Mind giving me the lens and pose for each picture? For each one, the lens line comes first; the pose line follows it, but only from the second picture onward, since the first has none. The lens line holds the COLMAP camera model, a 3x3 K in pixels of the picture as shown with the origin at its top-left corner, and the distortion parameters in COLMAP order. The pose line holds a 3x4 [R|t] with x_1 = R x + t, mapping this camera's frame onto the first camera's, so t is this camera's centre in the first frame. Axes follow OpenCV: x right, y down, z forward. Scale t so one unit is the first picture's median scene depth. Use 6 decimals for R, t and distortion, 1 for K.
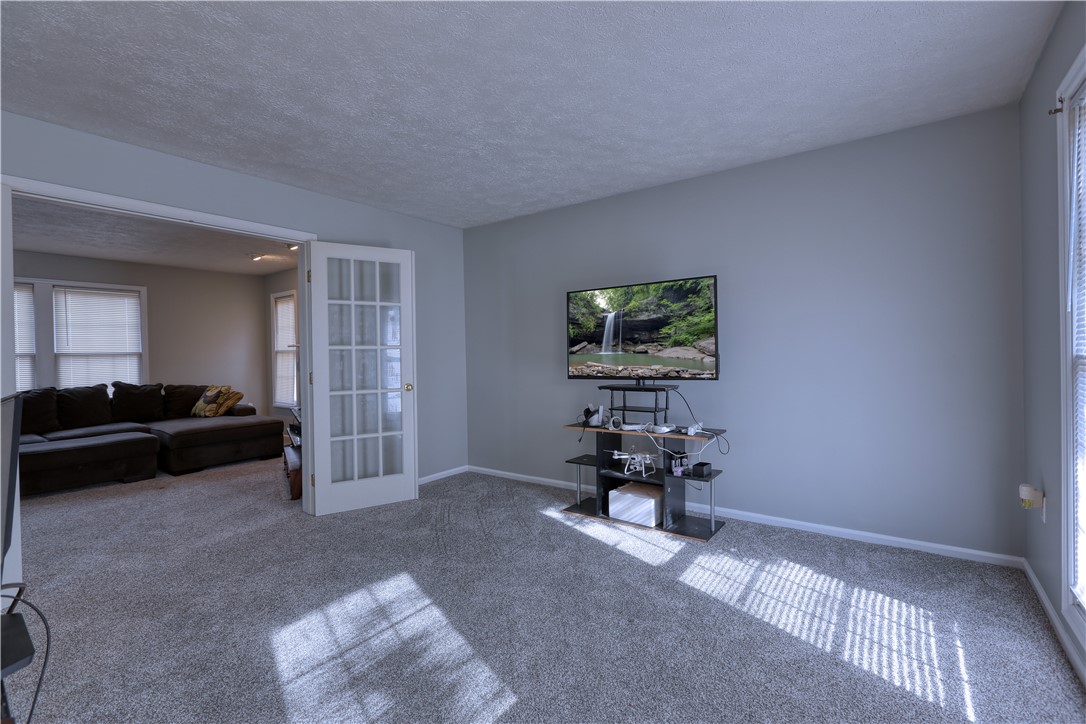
lens RADIAL K [[491.8, 0, 544.5], [0, 491.8, 356.0], [0, 0, 1]] dist [-0.000395, -0.001308]
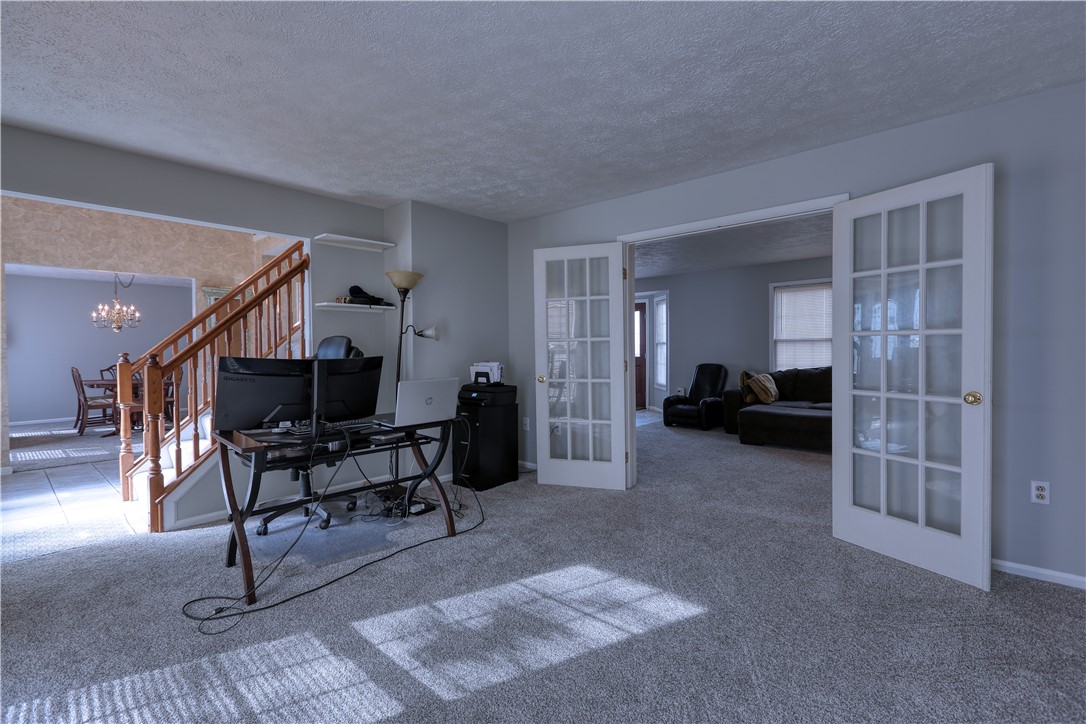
lens RADIAL K [[491.8, 0, 544.5], [0, 491.8, 356.0], [0, 0, 1]] dist [-0.000395, -0.001308]
pose [[-0.112356, 0.035630, -0.993029, 0.576153], [0.005552, 0.999364, 0.035230, -0.016994], [0.993652, -0.001555, -0.112483, 0.858650]]
